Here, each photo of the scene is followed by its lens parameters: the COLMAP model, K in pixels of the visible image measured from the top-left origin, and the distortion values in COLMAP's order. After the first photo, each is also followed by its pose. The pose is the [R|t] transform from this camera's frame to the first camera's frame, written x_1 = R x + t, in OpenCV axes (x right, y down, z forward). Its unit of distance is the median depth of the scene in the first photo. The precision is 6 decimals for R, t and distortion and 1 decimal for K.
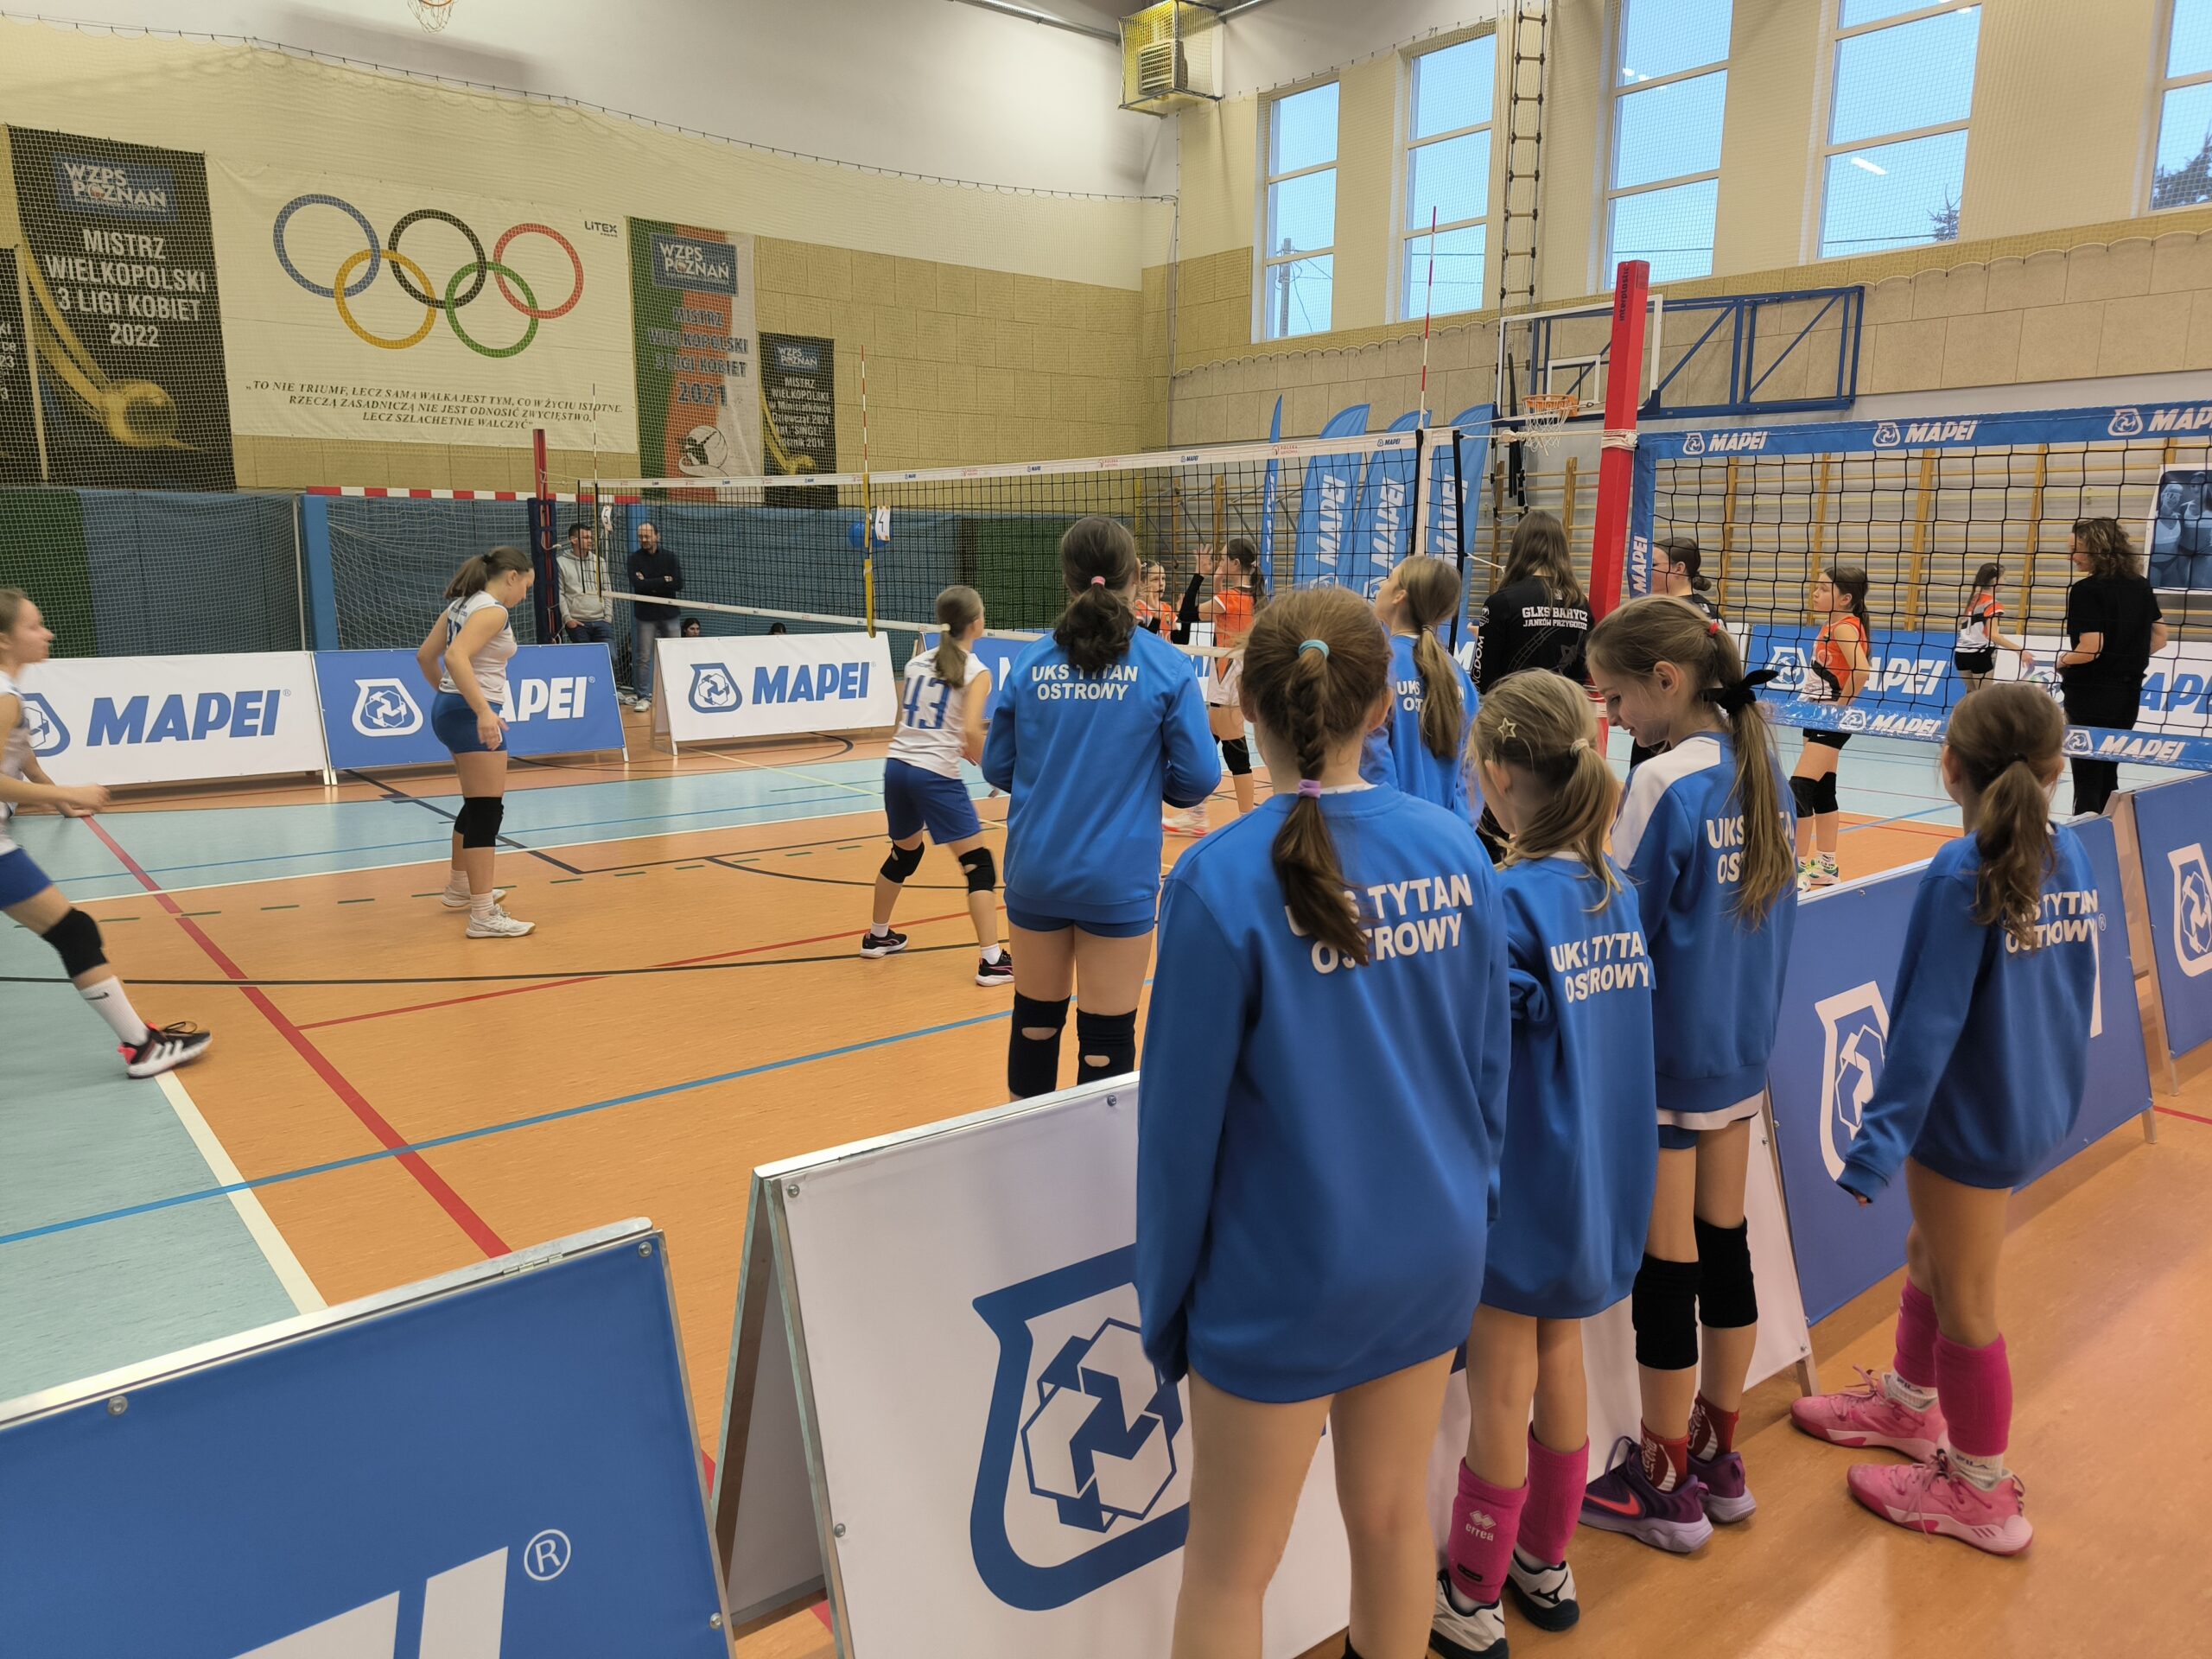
lens RADIAL K [[1550.0, 0, 1106.0], [0, 1550.0, 829.5], [0, 0, 1]] dist [0.010842, -0.009807]
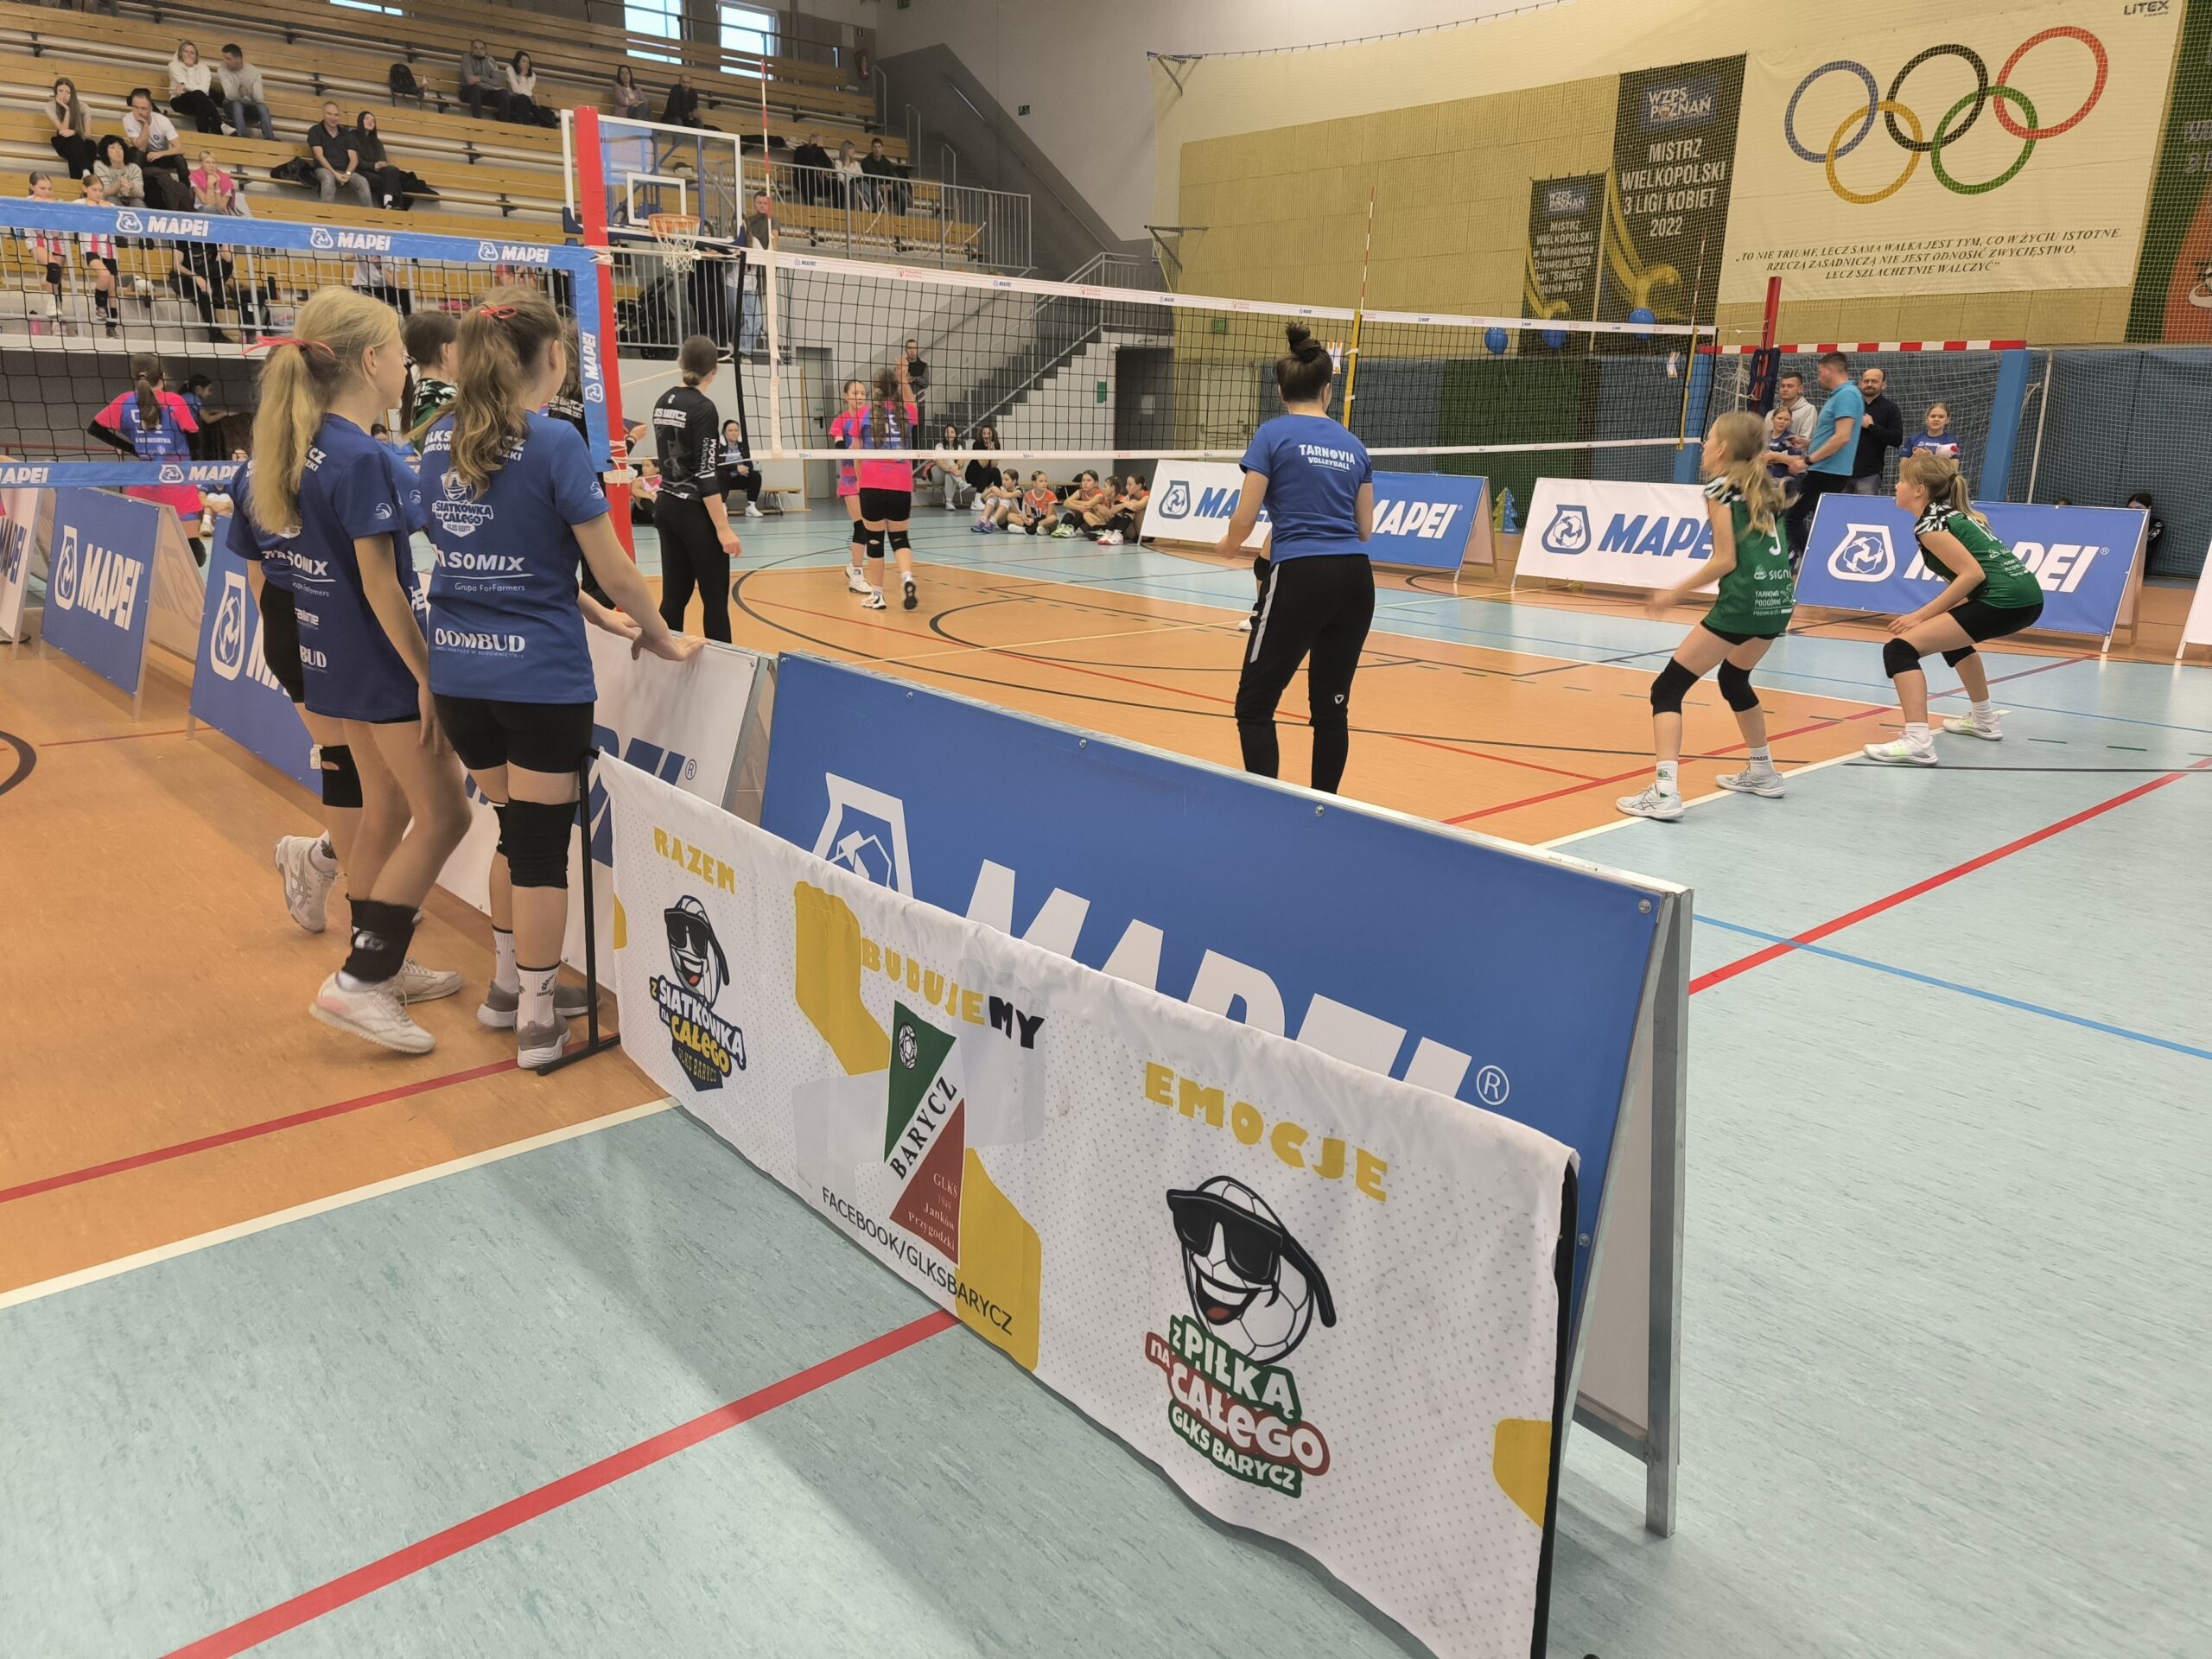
lens RADIAL K [[1556.7, 0, 1106.0], [0, 1556.7, 829.5], [0, 0, 1]] dist [0.022951, -0.001433]
pose [[0.041962, 0.255332, -0.965942, 0.622648], [-0.193874, 0.950499, 0.242828, -0.073255], [0.980129, 0.177082, 0.089387, 0.495684]]
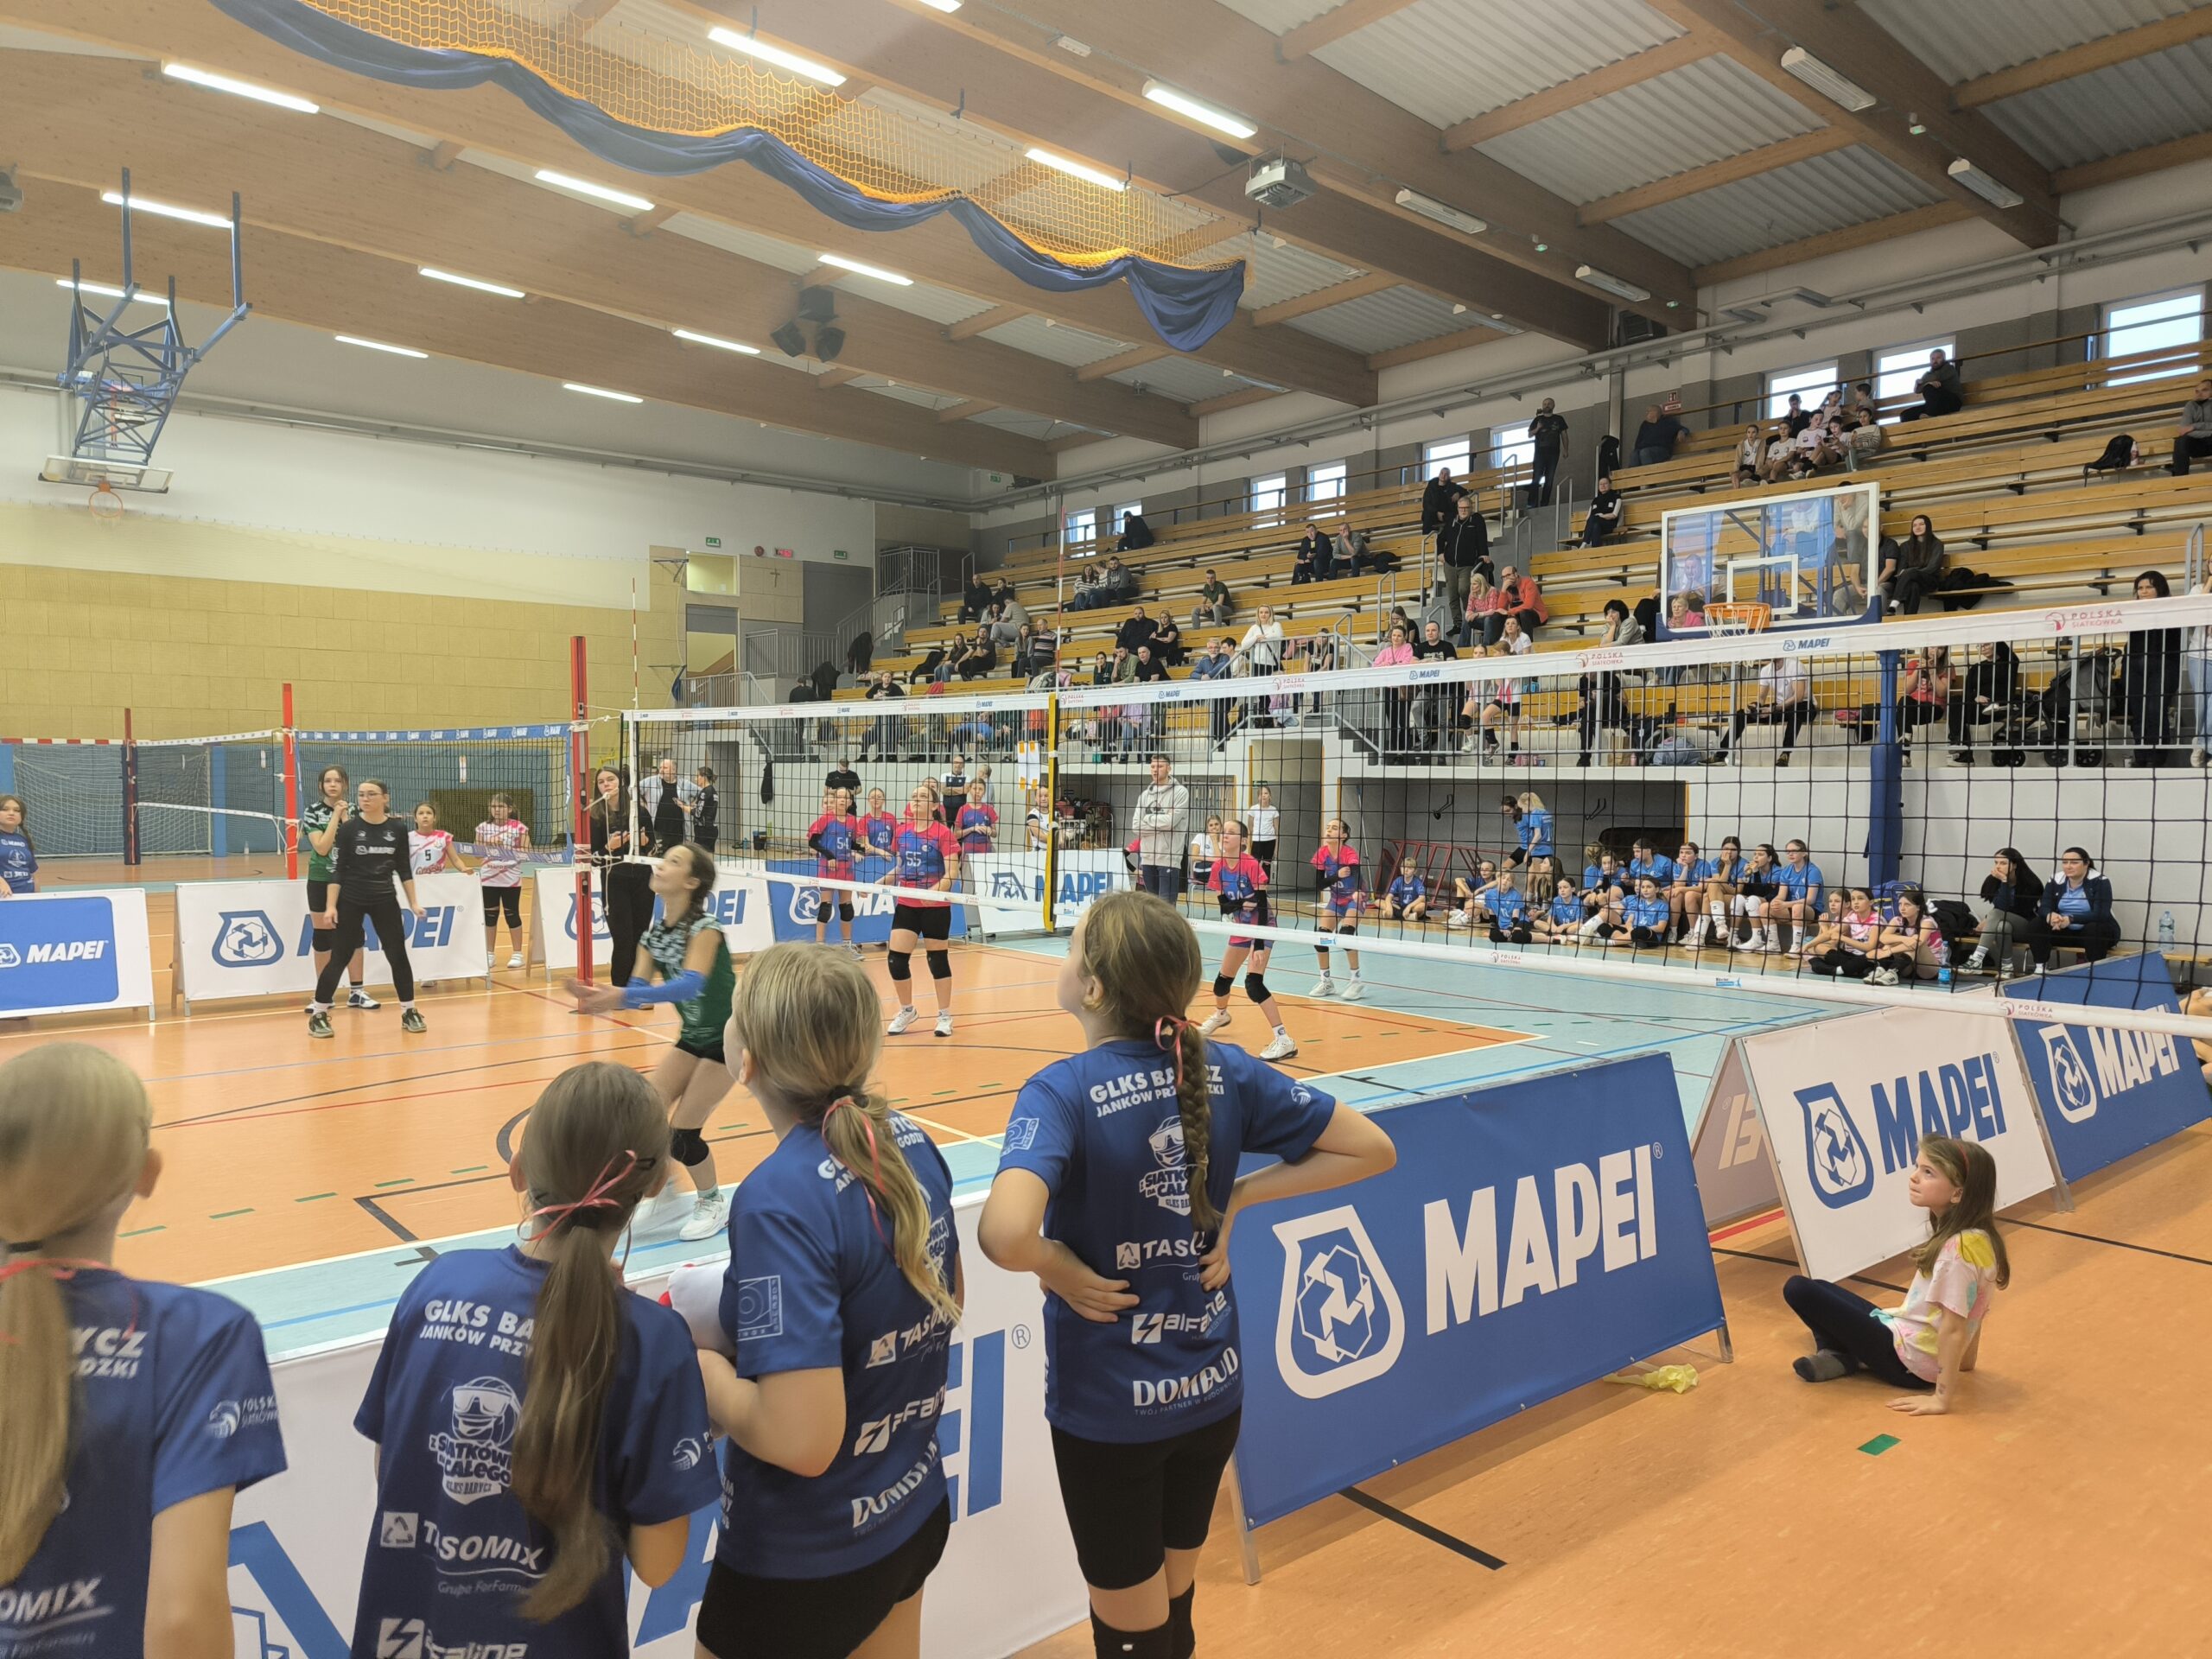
lens RADIAL K [[1577.6, 0, 1106.0], [0, 1577.6, 829.5], [0, 0, 1]] dist [0.082149, -0.115336]
pose [[-0.999870, -0.014419, -0.007217, -0.097169], [-0.015610, 0.977741, 0.209232, -0.198371], [0.004039, 0.209317, -0.977839, 1.063919]]
